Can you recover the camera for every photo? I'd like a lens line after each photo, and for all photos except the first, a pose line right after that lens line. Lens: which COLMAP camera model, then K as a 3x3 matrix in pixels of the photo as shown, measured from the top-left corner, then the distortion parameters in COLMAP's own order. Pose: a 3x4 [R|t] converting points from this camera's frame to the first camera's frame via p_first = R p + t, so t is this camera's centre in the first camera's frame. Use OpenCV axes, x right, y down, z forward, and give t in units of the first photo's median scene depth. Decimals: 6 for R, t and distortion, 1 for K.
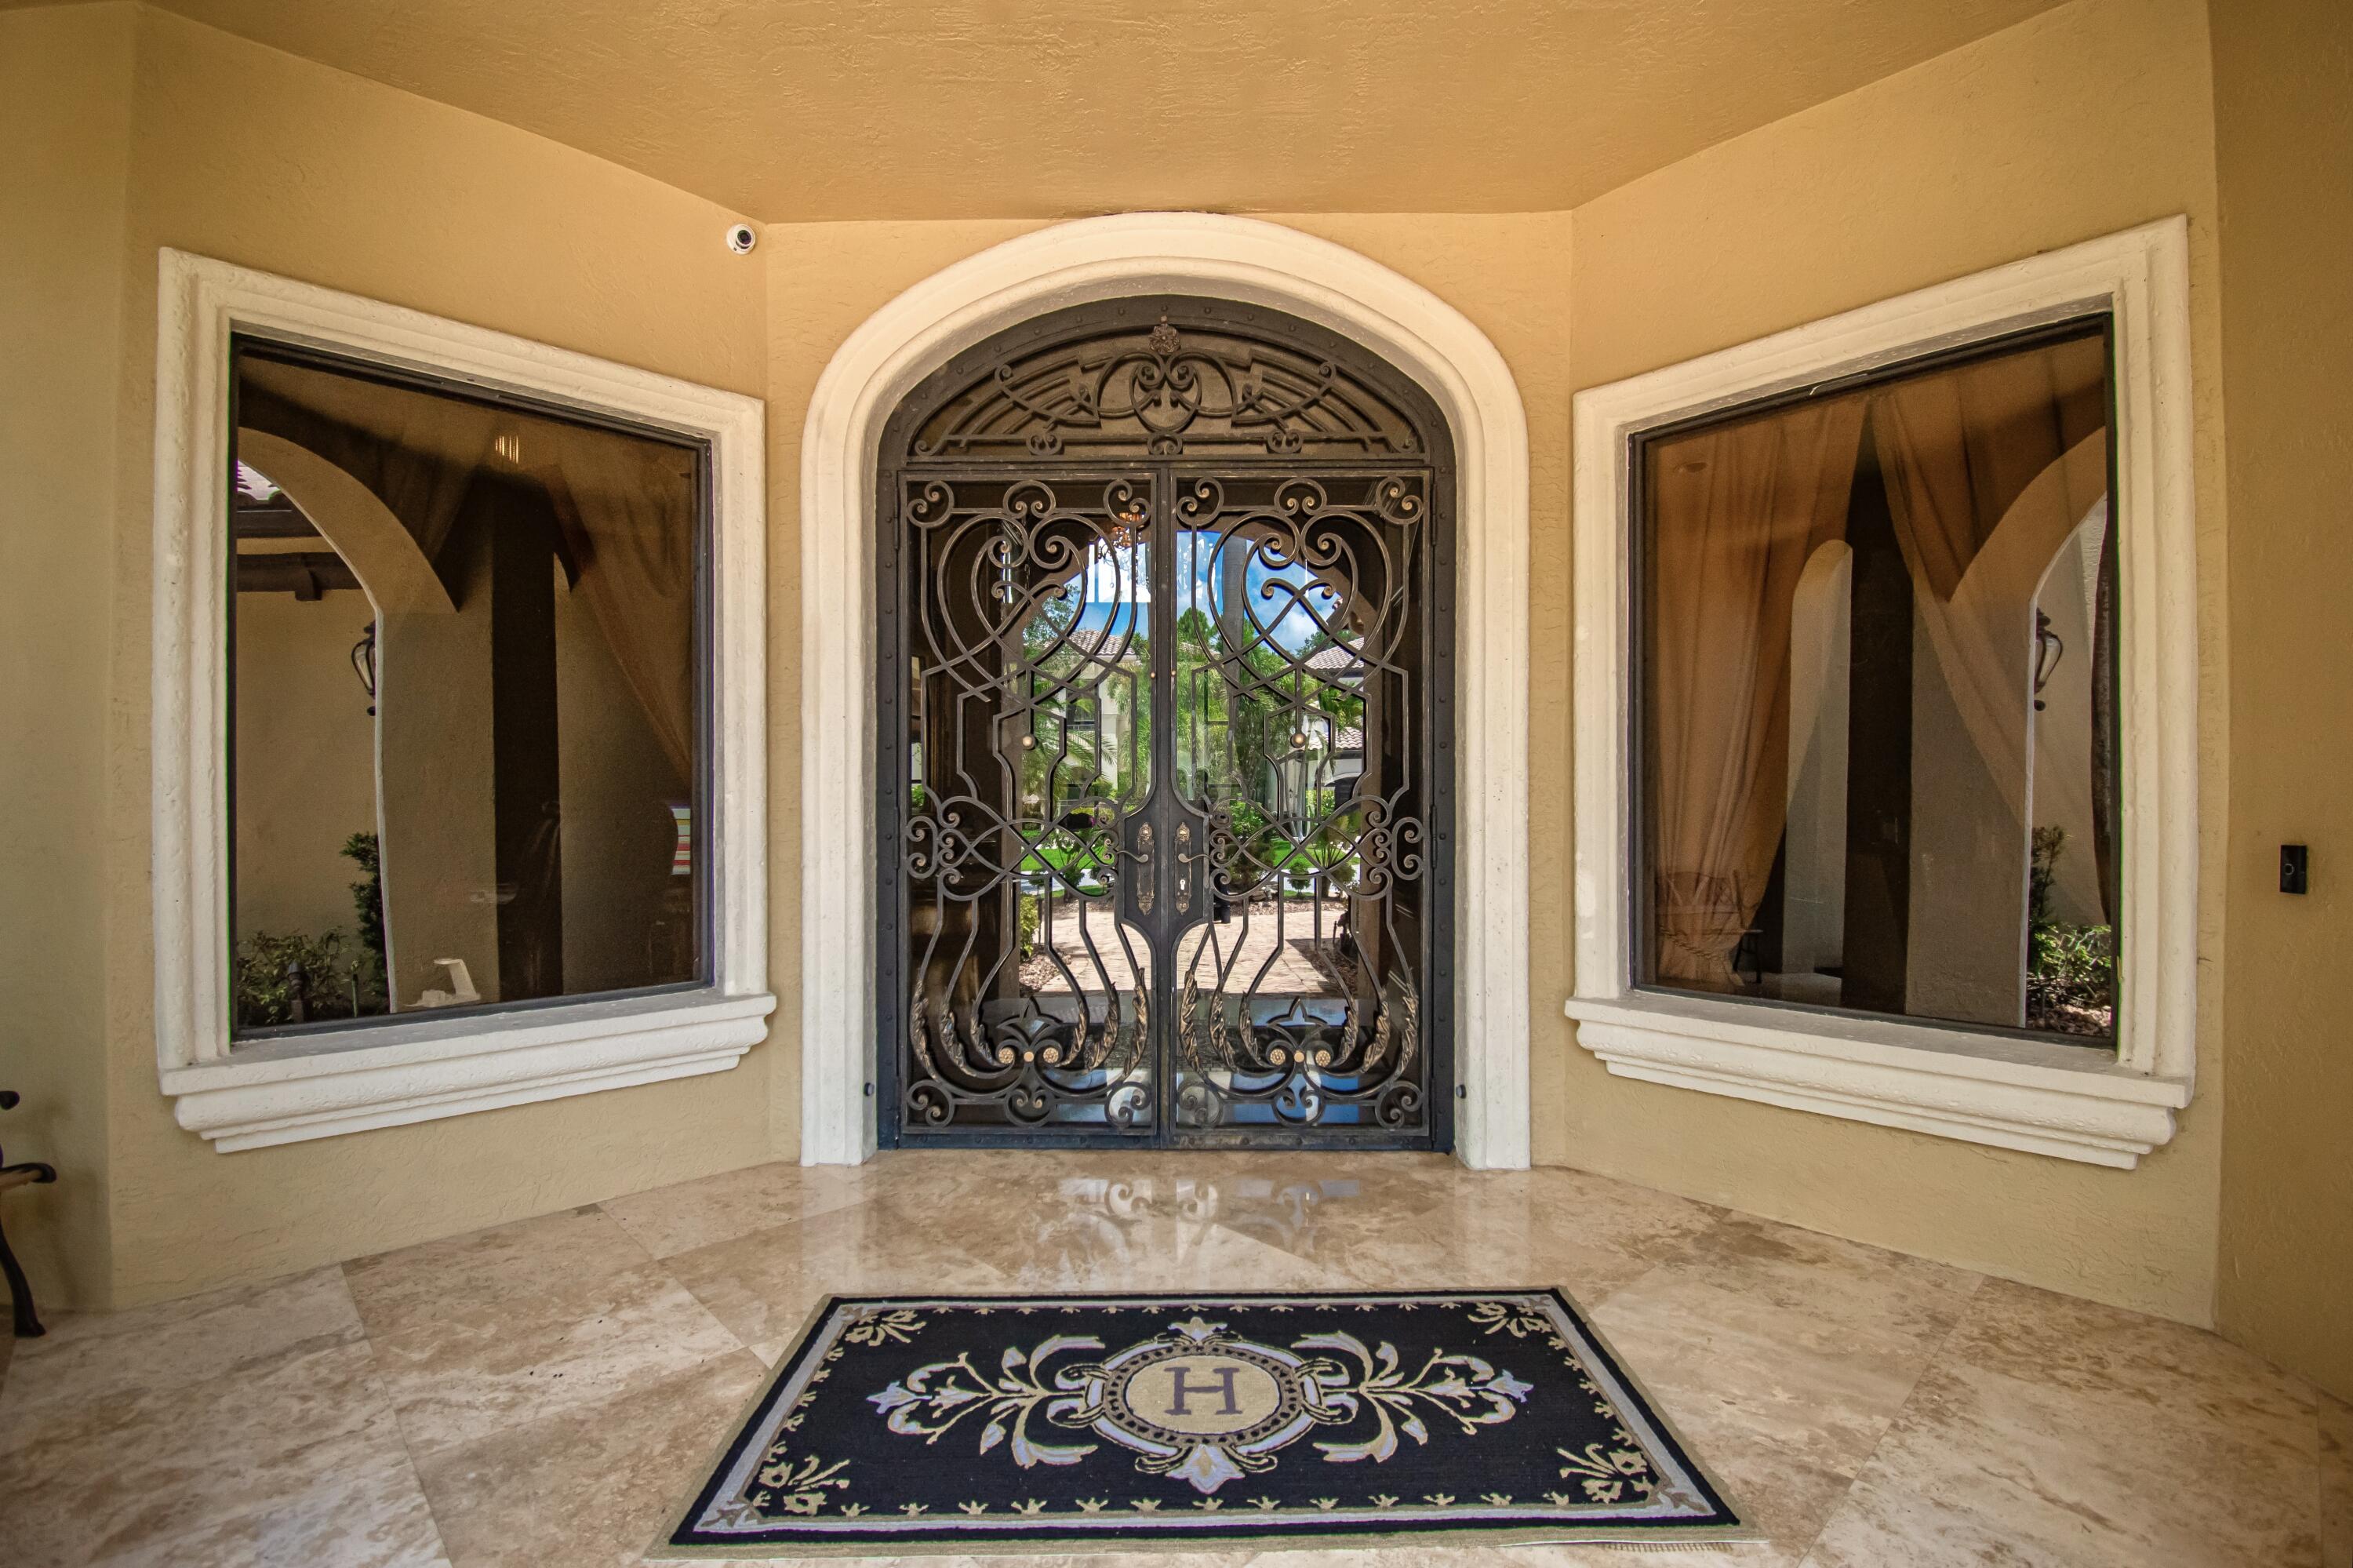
lens RADIAL K [[1031.7, 0, 1176.5], [0, 1031.7, 784.0], [0, 0, 1]] dist [0.016893, -0.023339]
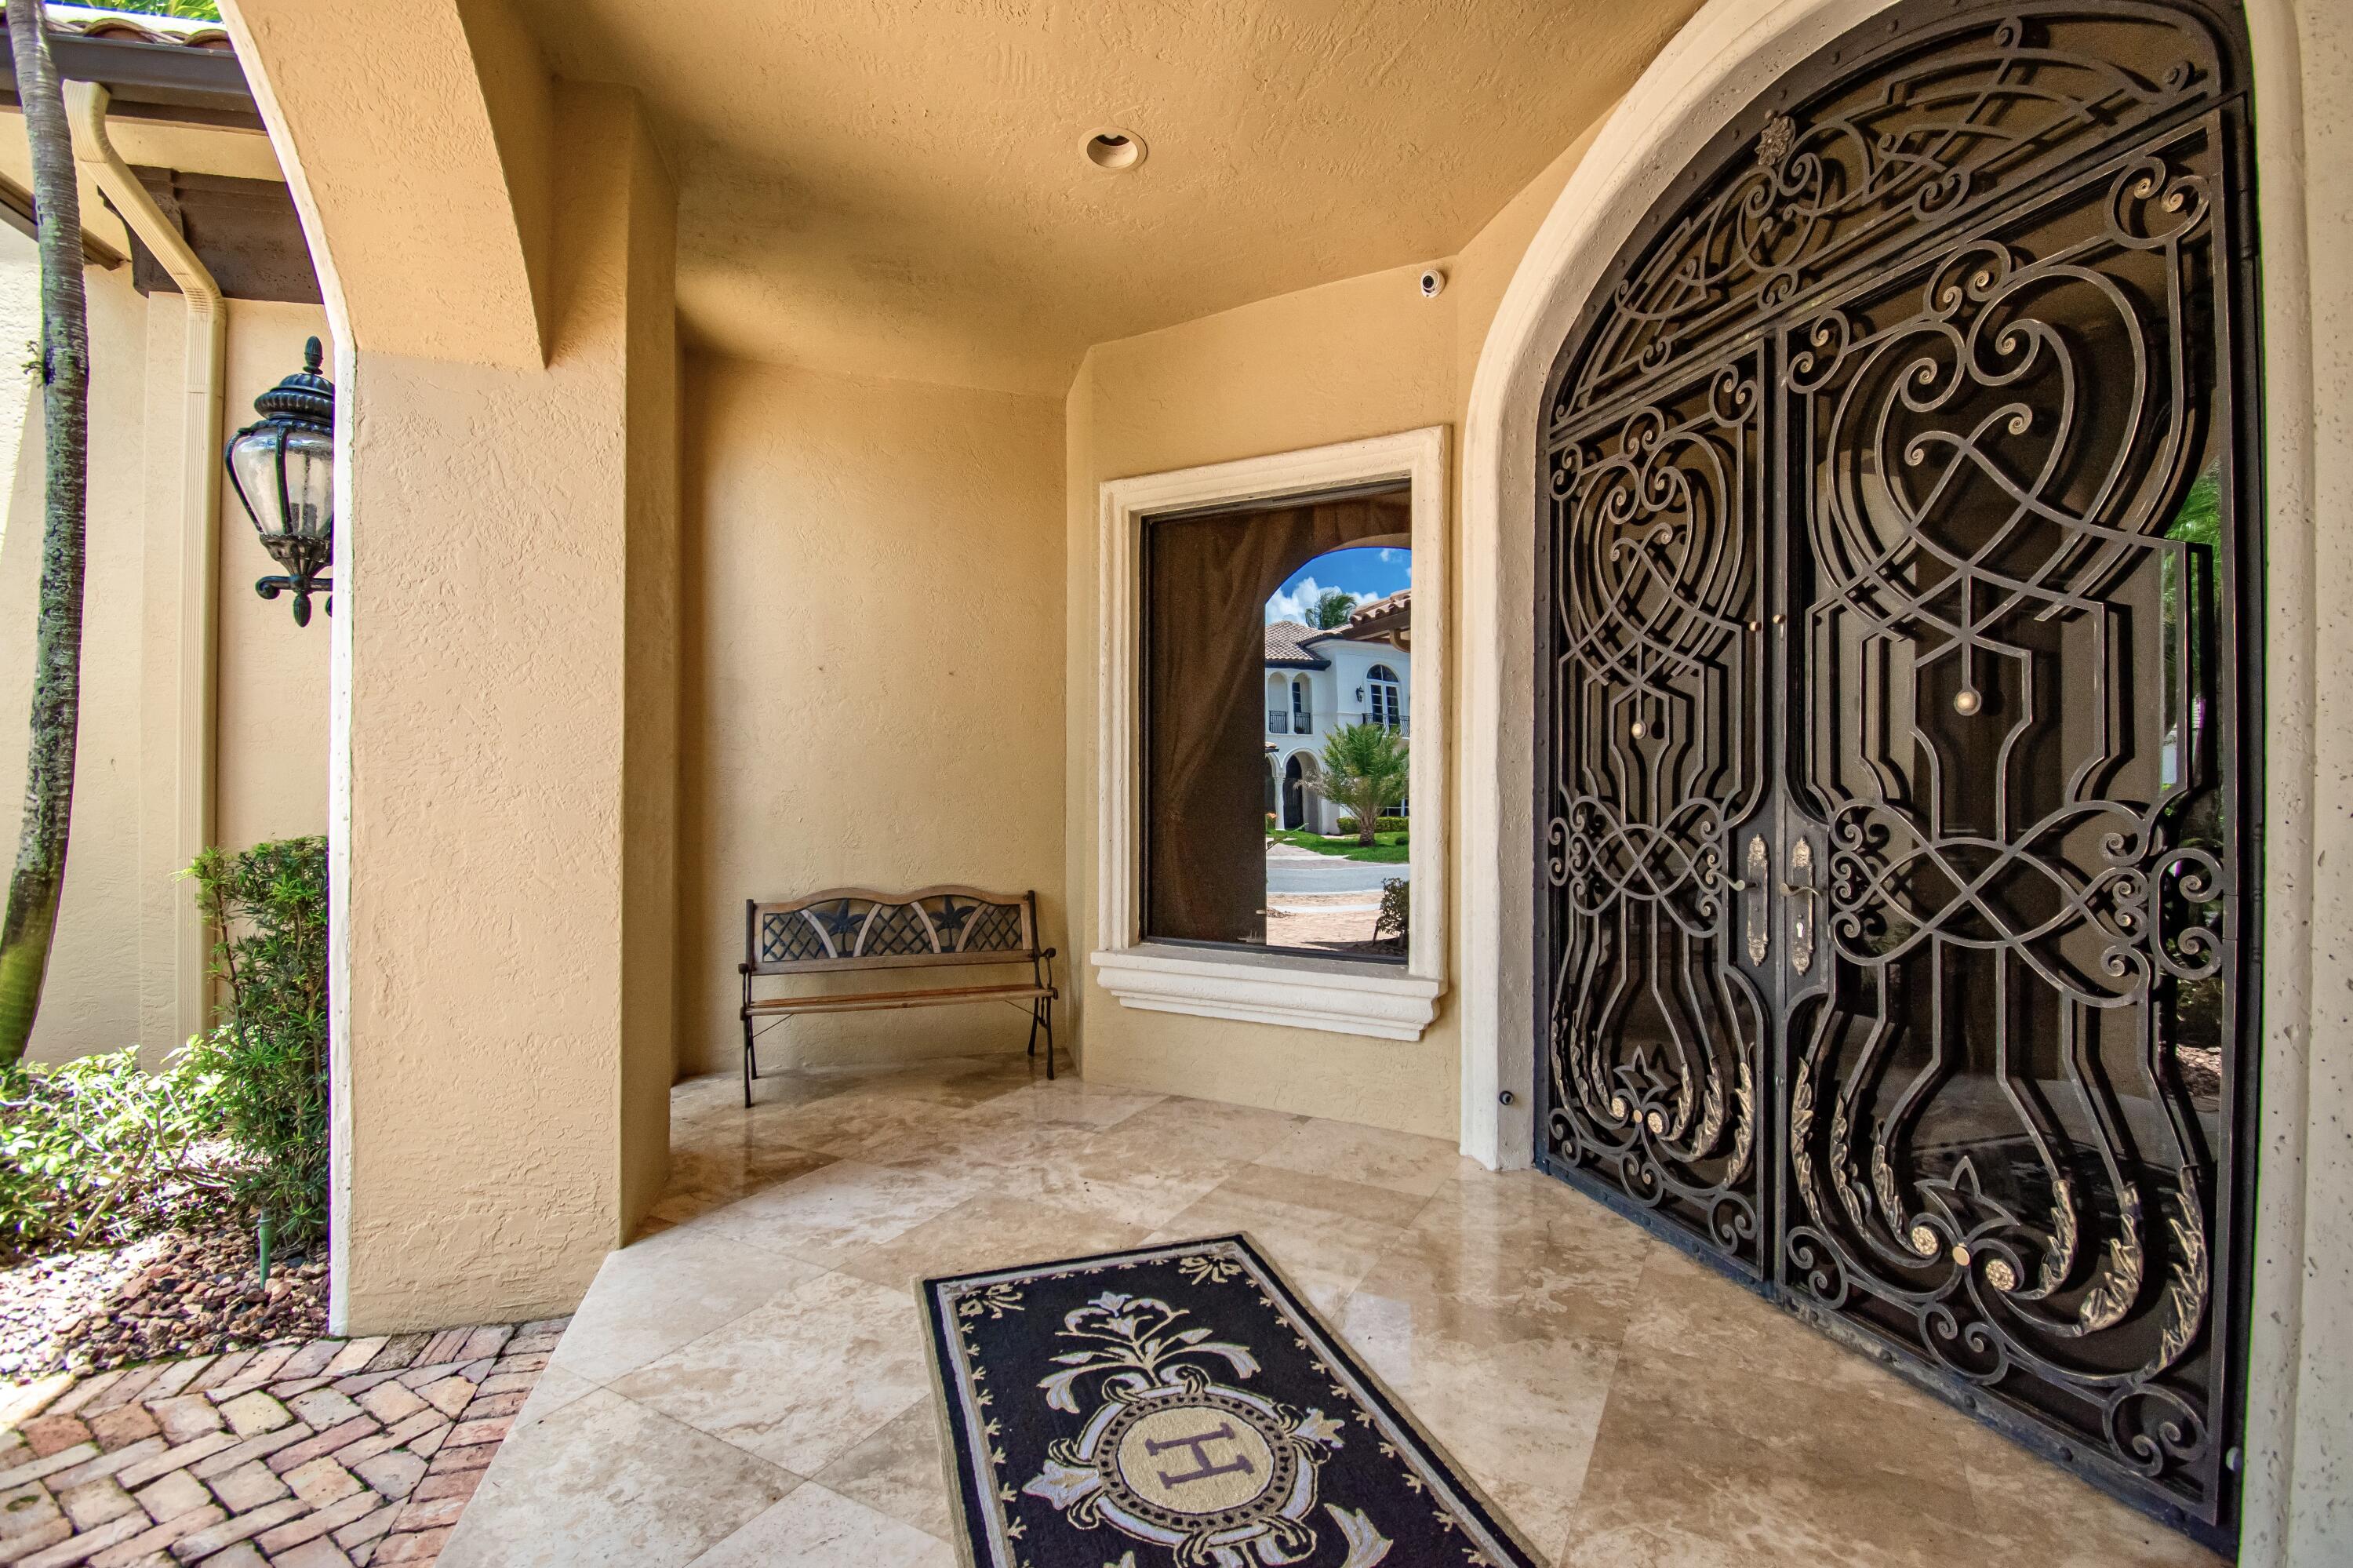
lens RADIAL K [[1015.1, 0, 1182.7], [0, 1015.1, 772.1], [0, 0, 1]] dist [0.014531, -0.021397]
pose [[0.323281, -0.015989, -0.946168, 0.763922], [0.016677, 0.999798, -0.011197, -0.006923], [0.946156, -0.012160, 0.323483, 0.609417]]
